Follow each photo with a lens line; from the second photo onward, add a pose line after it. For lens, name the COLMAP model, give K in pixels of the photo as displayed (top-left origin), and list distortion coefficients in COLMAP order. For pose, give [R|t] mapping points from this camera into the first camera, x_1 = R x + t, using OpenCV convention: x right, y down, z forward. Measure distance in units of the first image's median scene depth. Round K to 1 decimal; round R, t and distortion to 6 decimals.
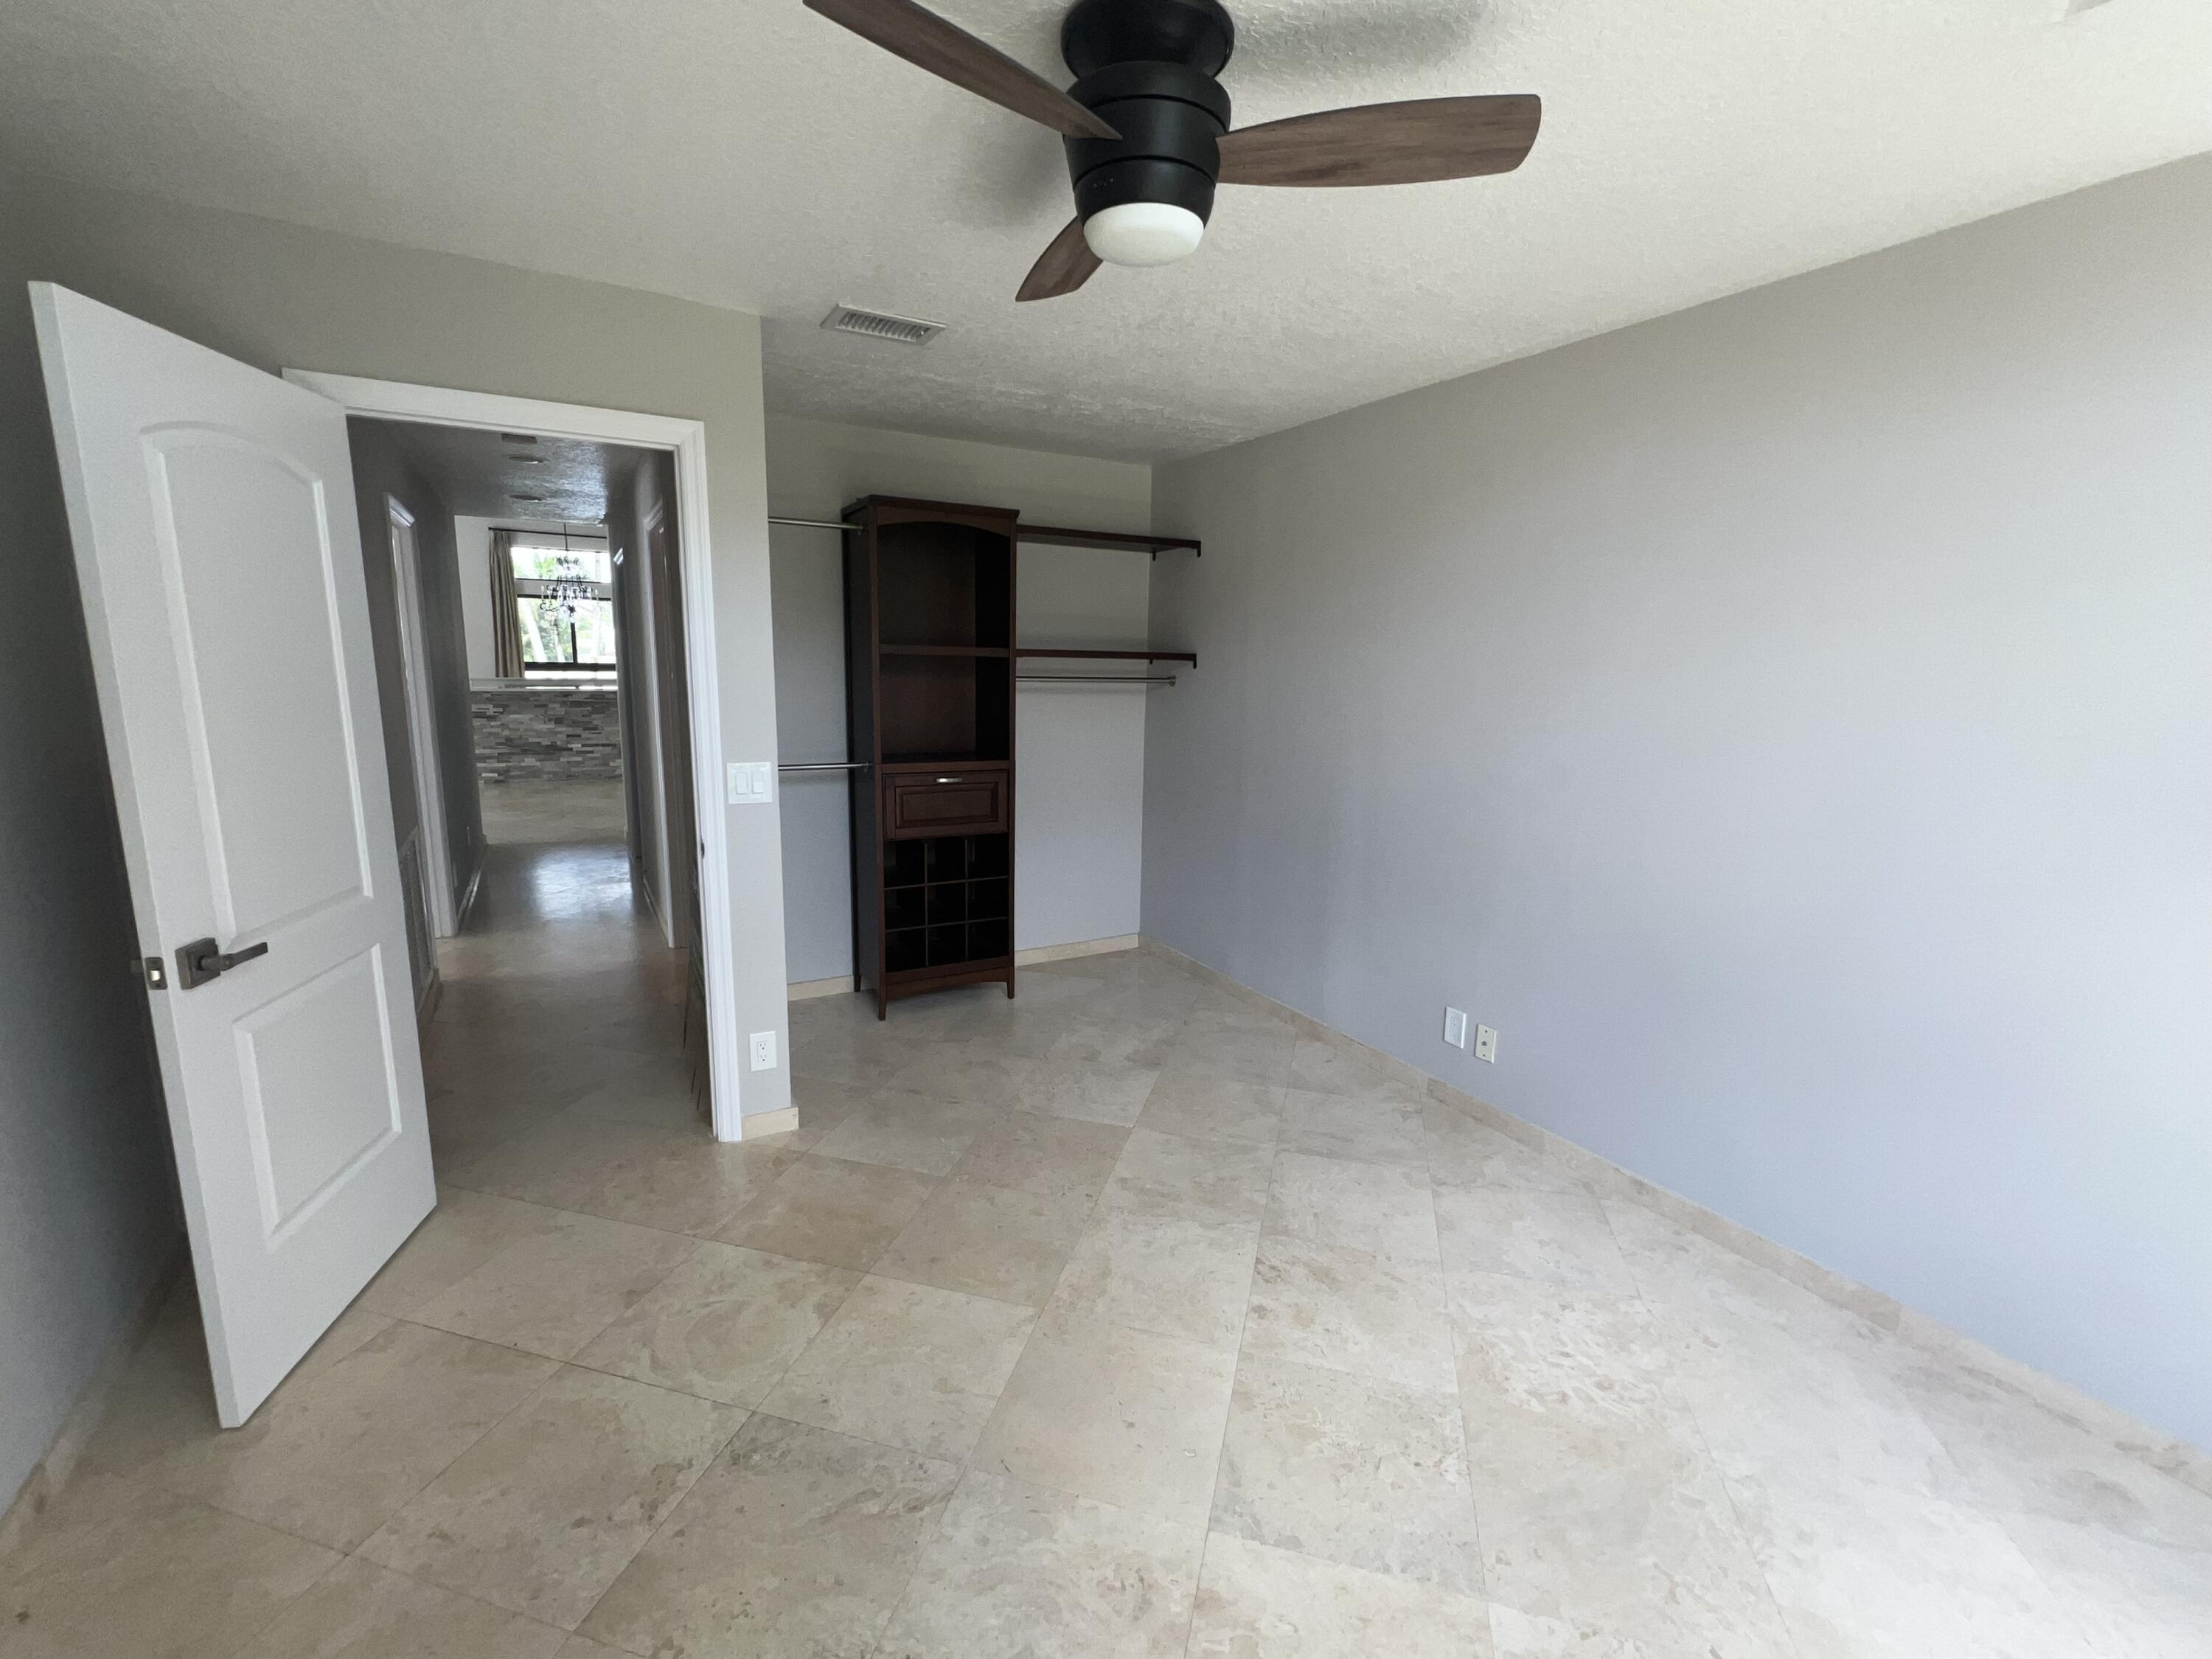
lens RADIAL K [[887.4, 0, 1096.6], [0, 887.4, 829.0], [0, 0, 1]] dist [-0.001040, 0.000254]
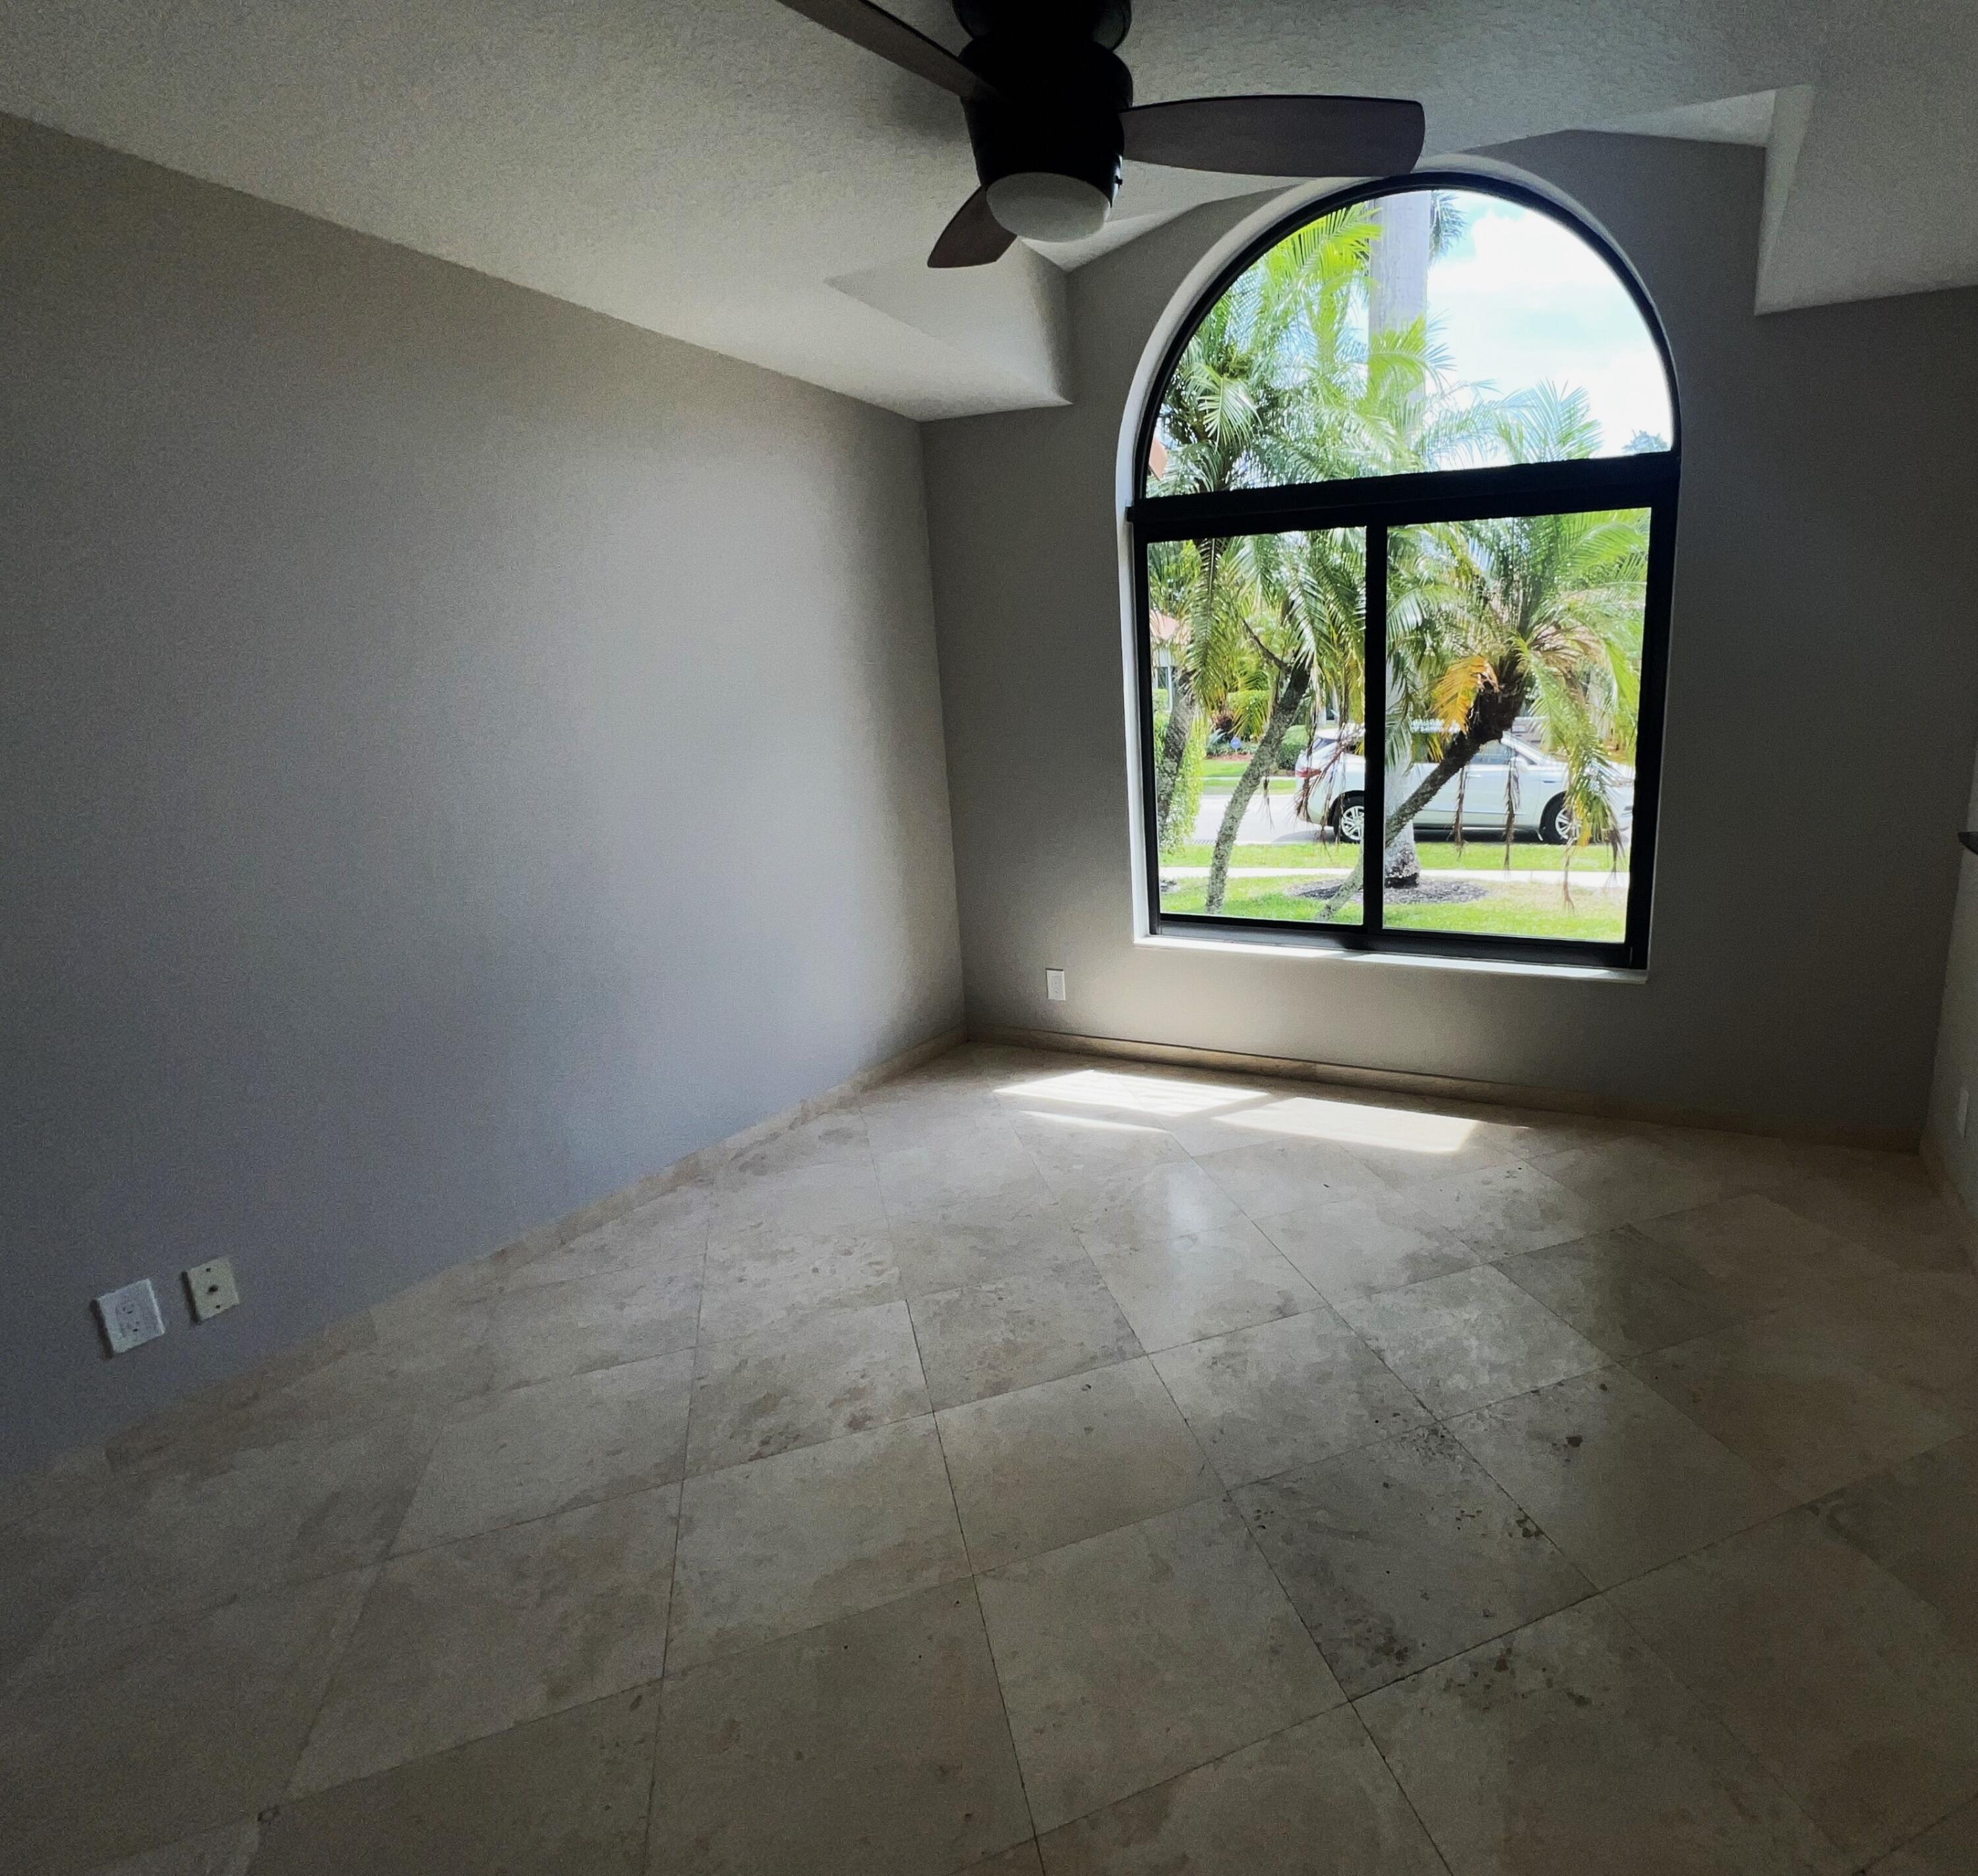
lens RADIAL K [[1505.6, 0, 987.1], [0, 1505.6, 929.1], [0, 0, 1]] dist [0.001618, 0.000213]
pose [[-0.555146, -0.137600, 0.820292, -1.076345], [0.159021, 0.950470, 0.267057, -0.298994], [-0.816410, 0.278699, -0.505768, 1.588767]]
